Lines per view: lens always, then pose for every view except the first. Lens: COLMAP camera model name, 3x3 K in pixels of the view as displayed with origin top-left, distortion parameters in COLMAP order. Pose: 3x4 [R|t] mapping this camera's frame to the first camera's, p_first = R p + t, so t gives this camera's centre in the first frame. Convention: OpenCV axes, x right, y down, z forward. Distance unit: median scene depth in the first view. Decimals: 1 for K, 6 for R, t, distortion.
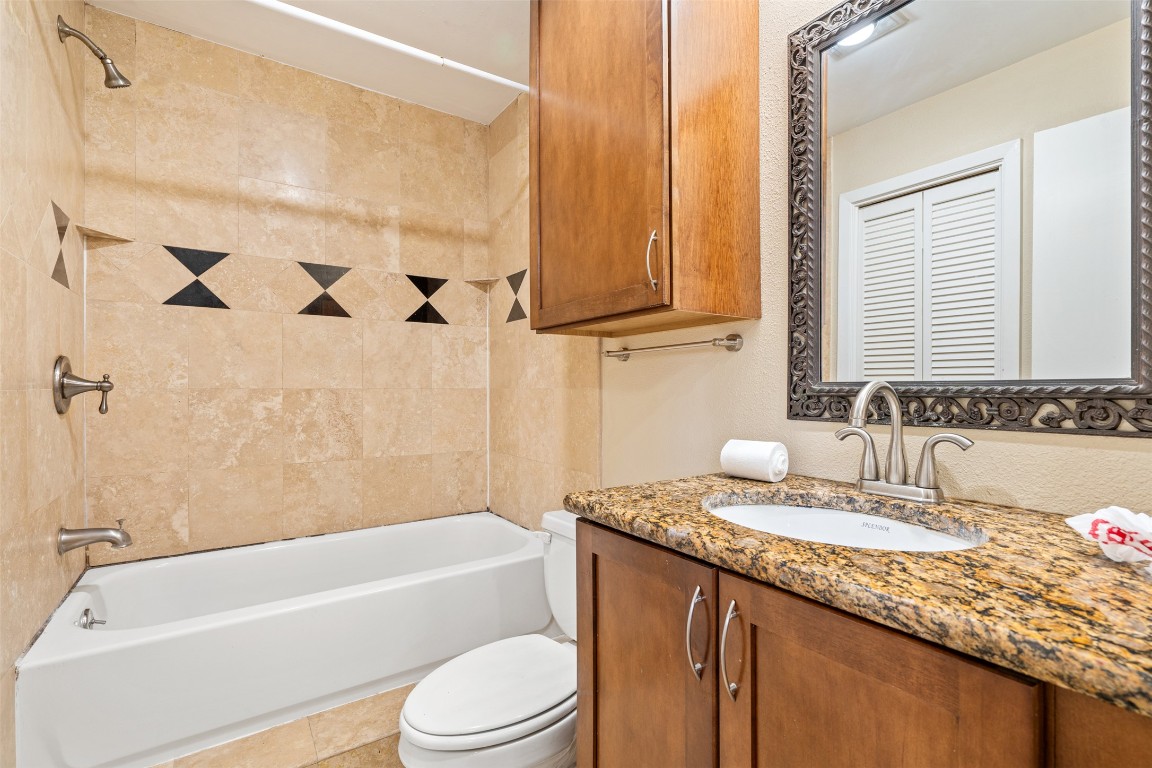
lens RADIAL K [[532.7, 0, 579.1], [0, 532.7, 390.7], [0, 0, 1]] dist [-0.000528, 0.000438]
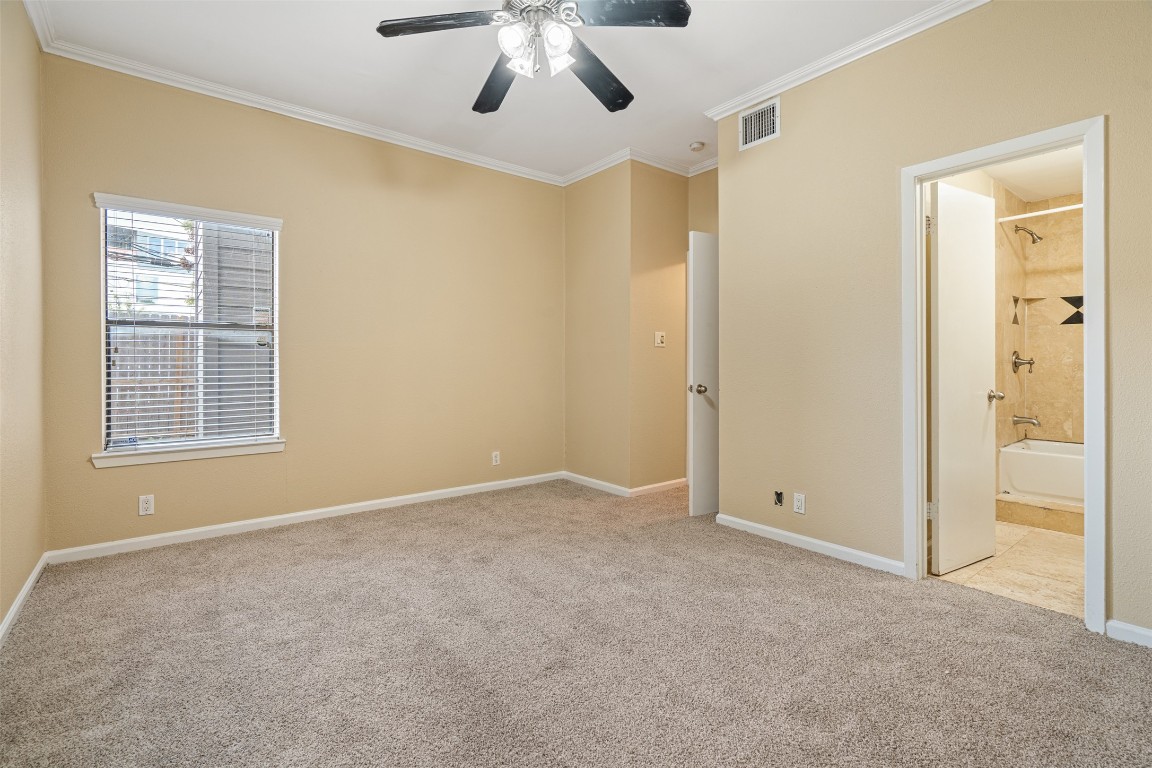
lens RADIAL K [[522.0, 0, 585.7], [0, 522.0, 365.6], [0, 0, 1]] dist [-0.005605, 0.000078]
pose [[0.086552, 0.005189, -0.996234, 1.266666], [-0.007175, 0.999964, 0.004585, 0.009617], [0.996221, 0.006751, 0.086586, -1.208140]]
